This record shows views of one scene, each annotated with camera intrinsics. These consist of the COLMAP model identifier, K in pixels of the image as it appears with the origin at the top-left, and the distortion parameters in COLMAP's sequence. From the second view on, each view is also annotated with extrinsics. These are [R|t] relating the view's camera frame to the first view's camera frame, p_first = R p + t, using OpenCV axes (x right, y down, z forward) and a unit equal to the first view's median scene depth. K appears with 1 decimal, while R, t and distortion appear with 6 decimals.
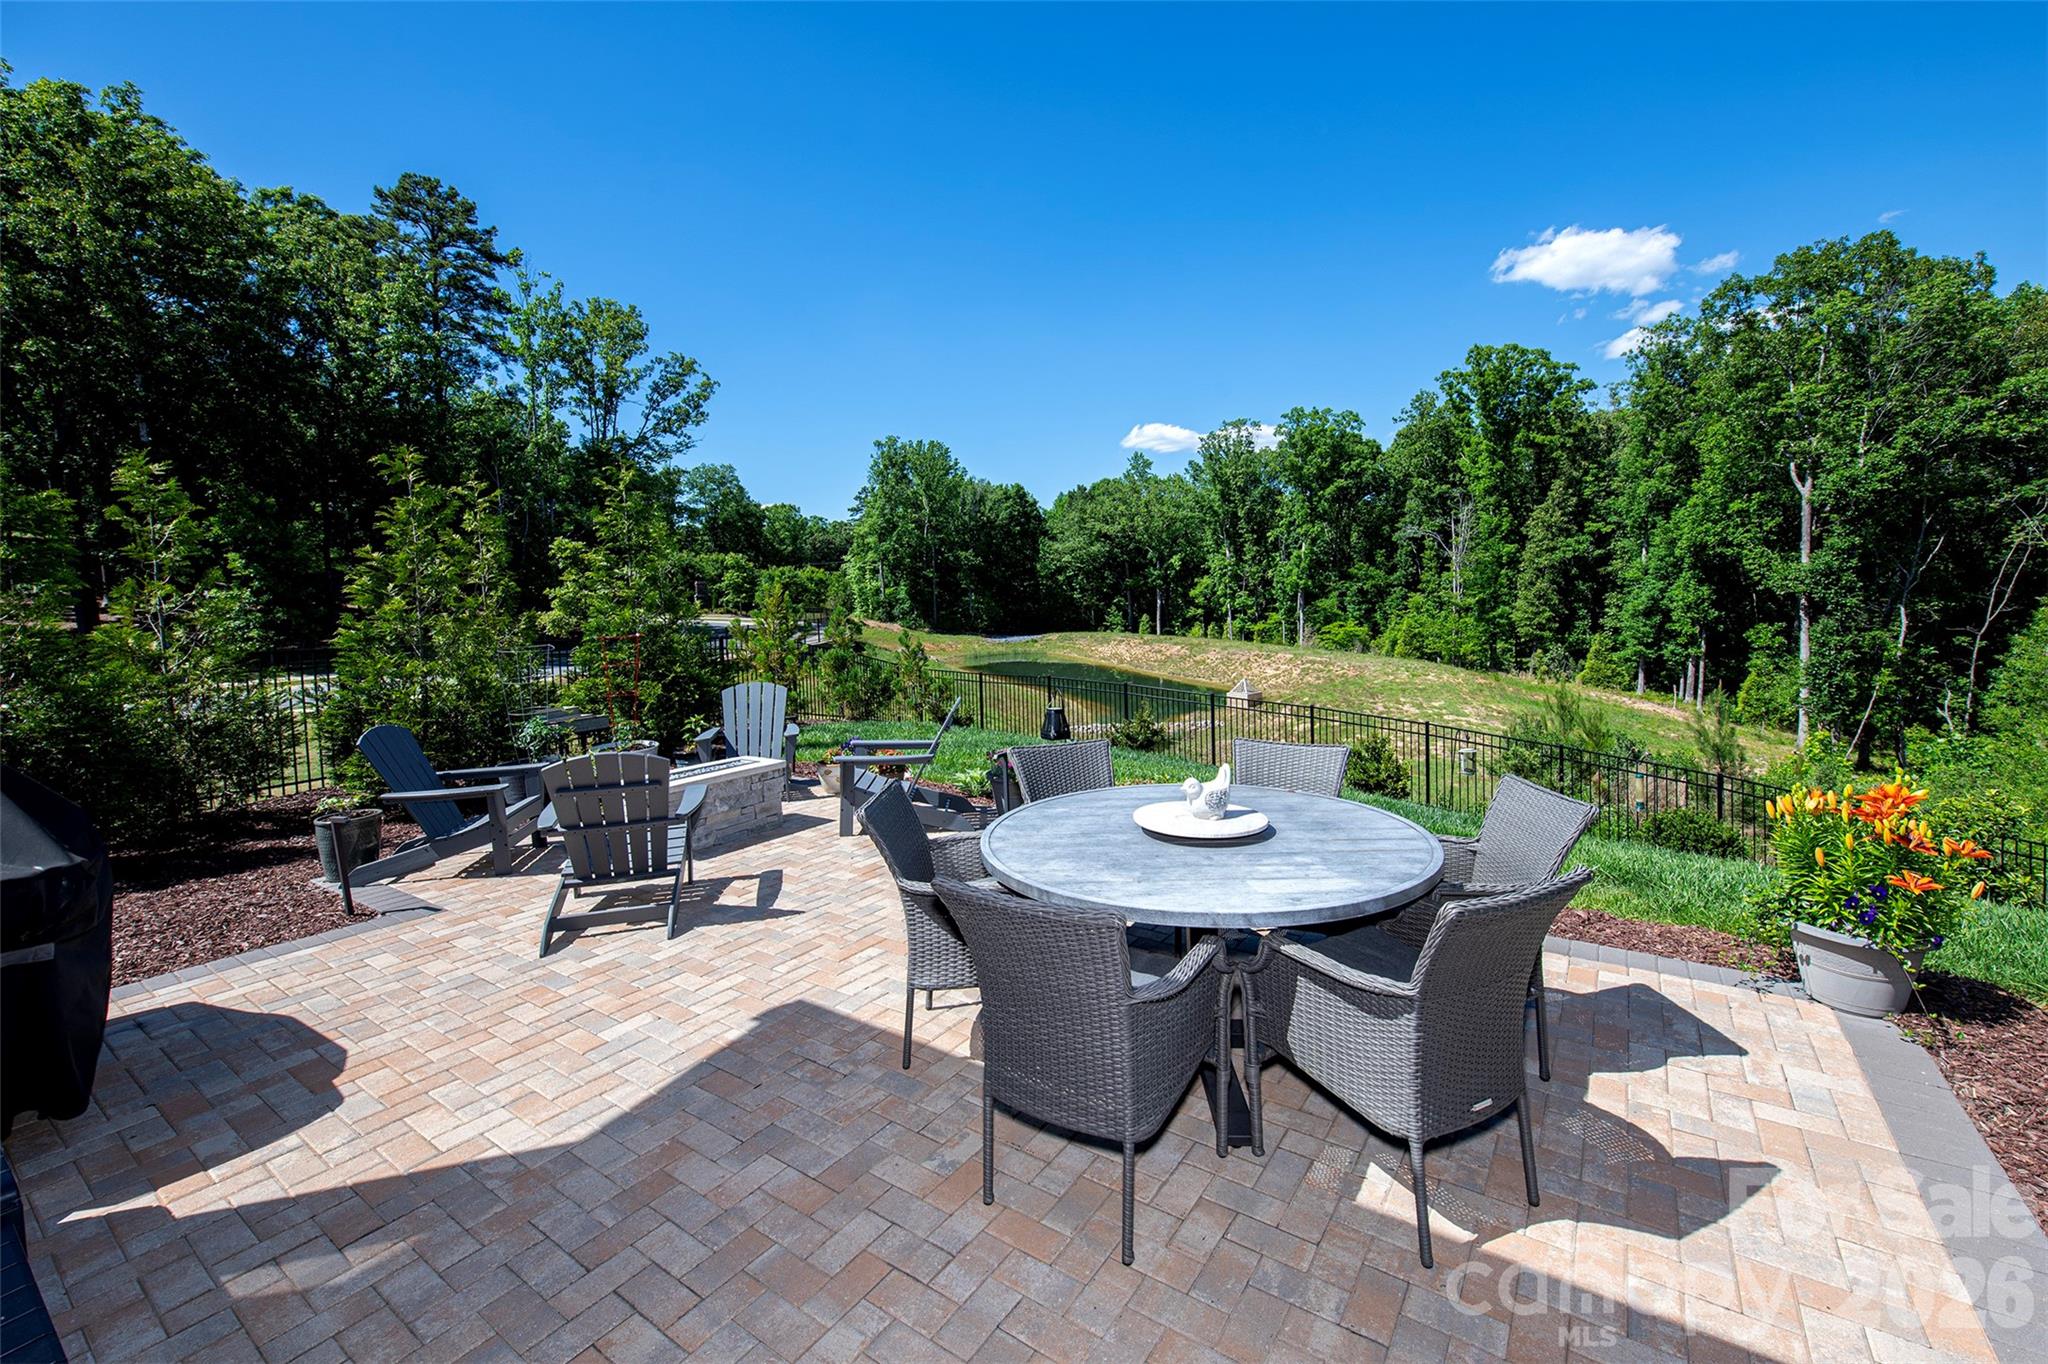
lens RADIAL K [[819.4, 0, 1038.2], [0, 819.4, 622.9], [0, 0, 1]] dist [0.011082, -0.003424]
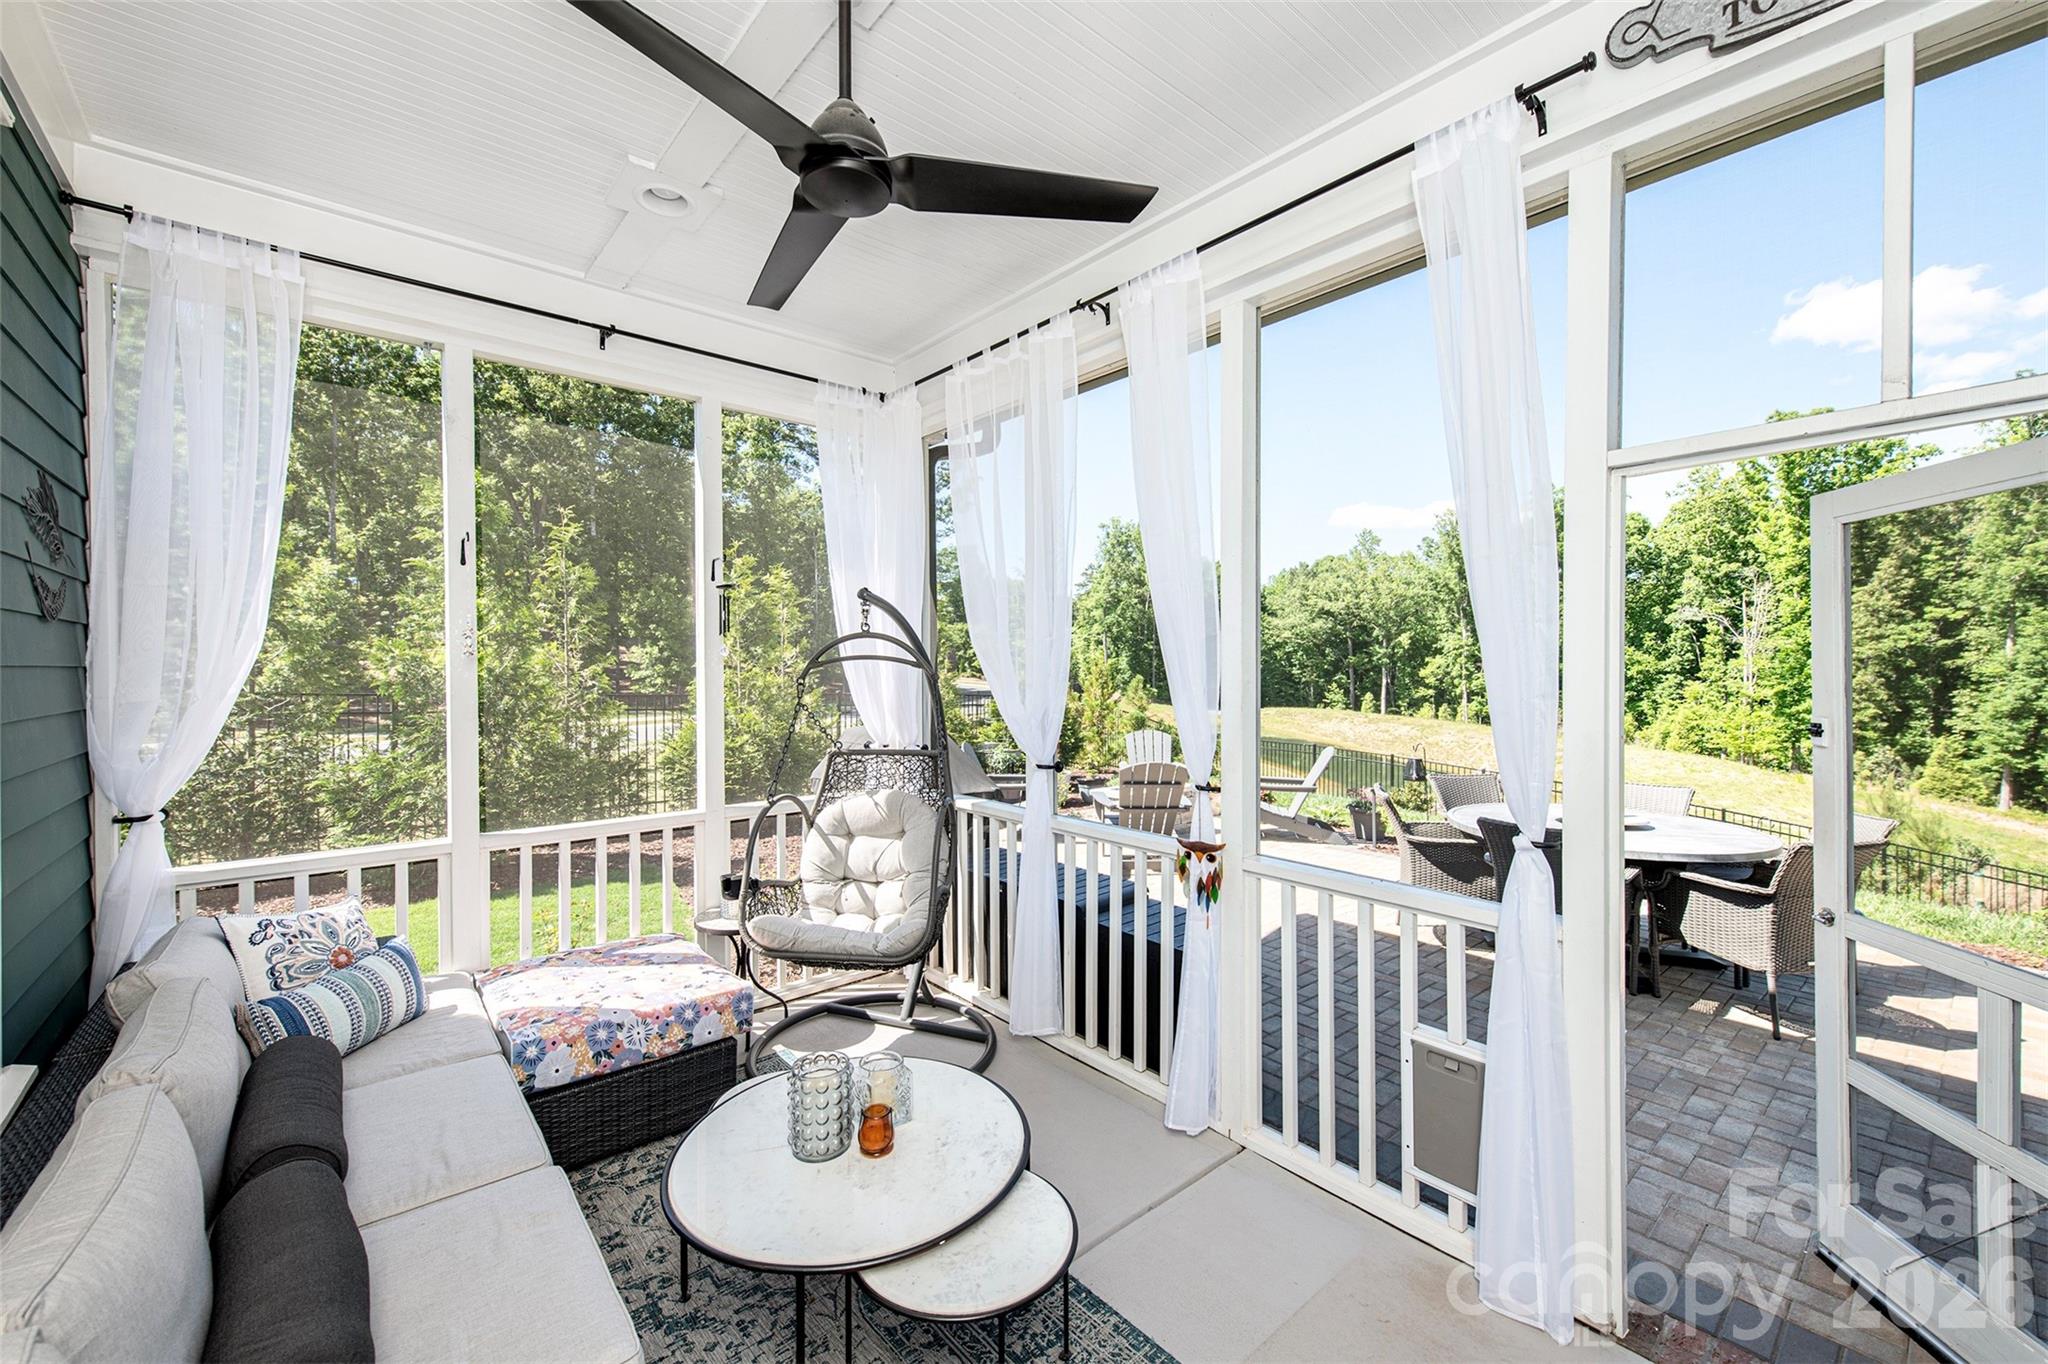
lens RADIAL K [[819.4, 0, 1025.1], [0, 819.4, 664.1], [0, 0, 1]] dist [0.011082, -0.003424]
pose [[0.969712, 0.030937, -0.242286, -0.037082], [-0.039676, 0.998723, -0.031275, 0.002223], [0.241009, 0.039941, 0.969701, -0.061970]]
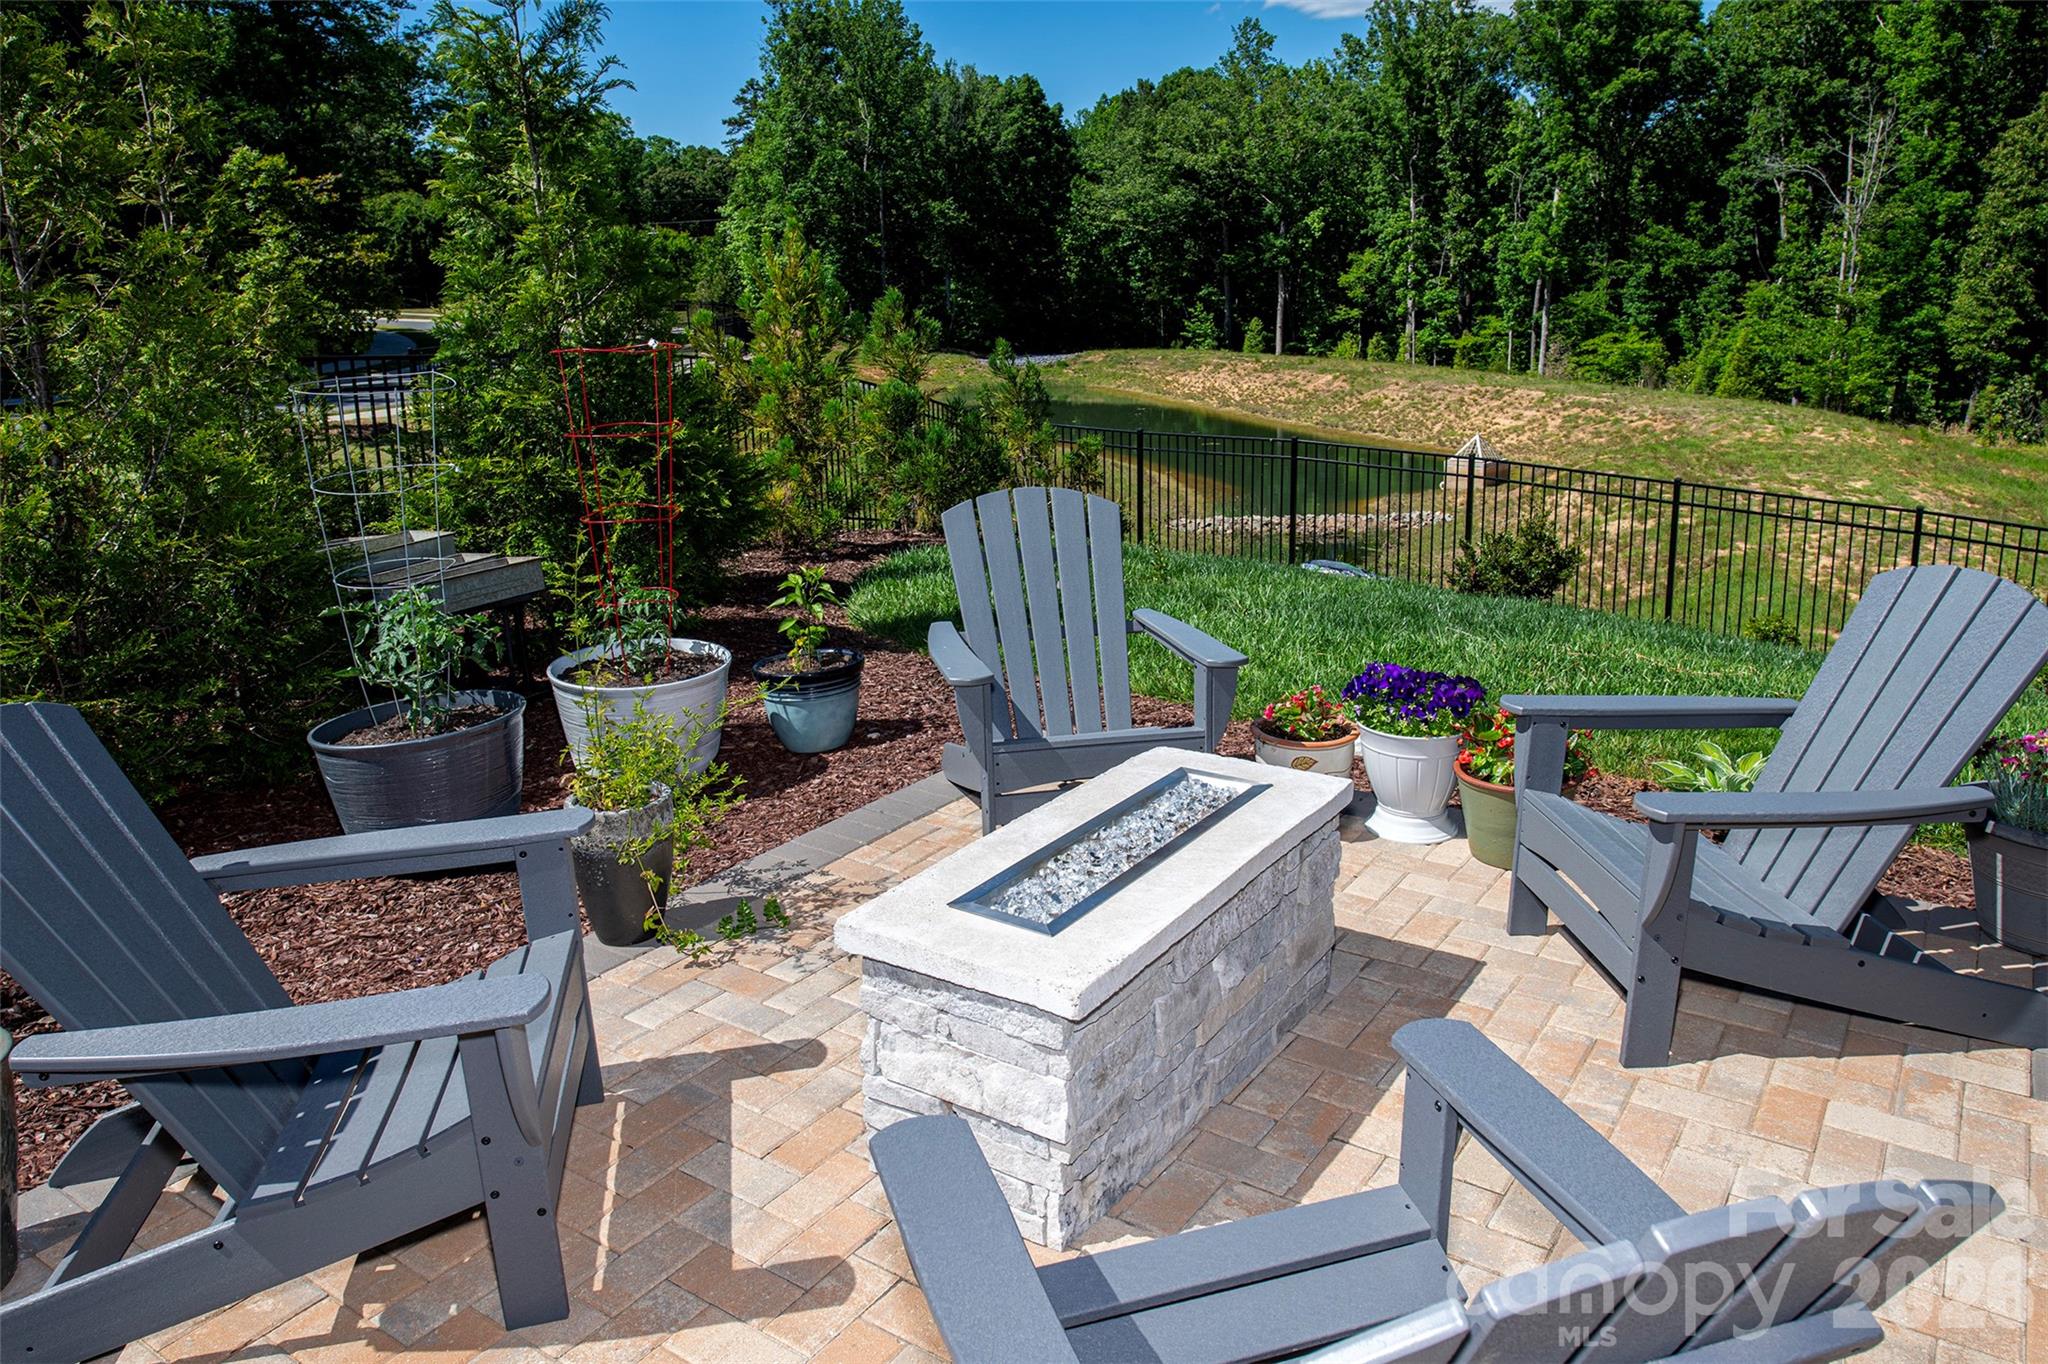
lens RADIAL K [[1343.2, 0, 1005.6], [0, 1343.2, 549.0], [0, 0, 1]] dist [0.001870, -0.005702]
pose [[0.999937, 0.003564, 0.010625, -0.060475], [-0.005196, 0.987464, 0.157759, 0.001821], [-0.009930, -0.157804, 0.987420, 0.074637]]
